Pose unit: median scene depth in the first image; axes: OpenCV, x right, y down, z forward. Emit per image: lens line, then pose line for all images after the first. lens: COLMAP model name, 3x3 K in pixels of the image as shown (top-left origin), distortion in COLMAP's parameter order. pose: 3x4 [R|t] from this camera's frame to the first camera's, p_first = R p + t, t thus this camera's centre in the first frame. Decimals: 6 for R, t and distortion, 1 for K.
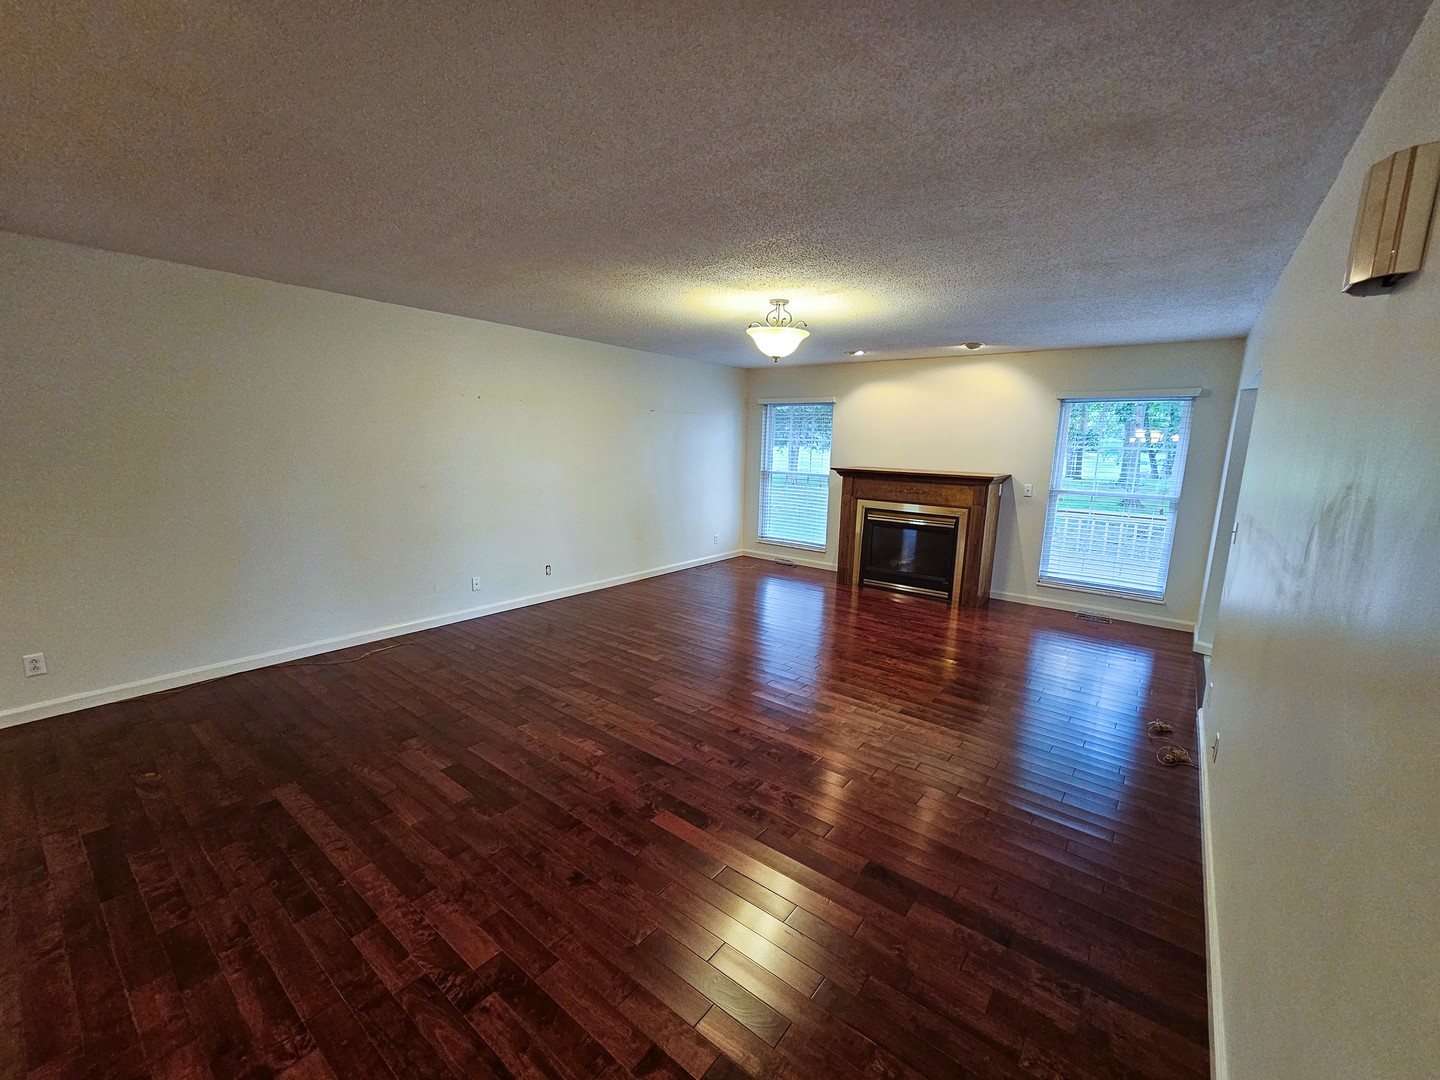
lens RADIAL K [[587.0, 0, 724.2], [0, 587.0, 541.1], [0, 0, 1]] dist [-0.000563, 0.000021]
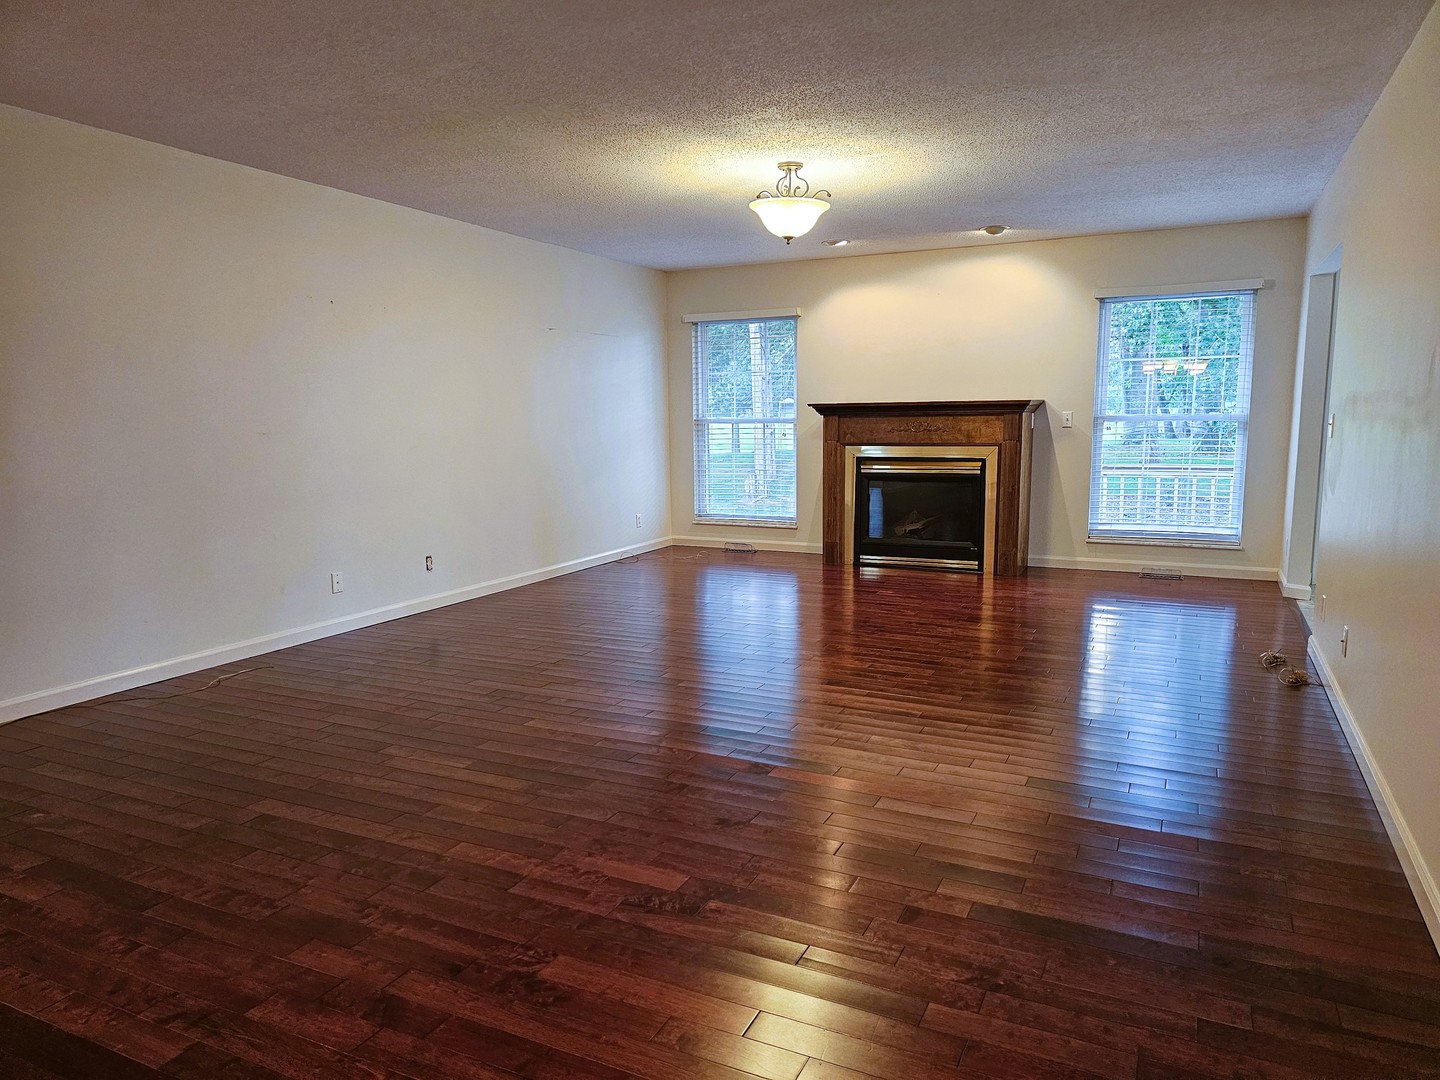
lens RADIAL K [[961.5, 0, 716.4], [0, 961.5, 547.7], [0, 0, 1]] dist [0.060550, -0.054868]
pose [[0.978011, -0.063233, 0.198737, -0.192106], [0.069154, 0.997341, -0.022985, 0.078046], [-0.196755, 0.036223, 0.979783, -0.143015]]
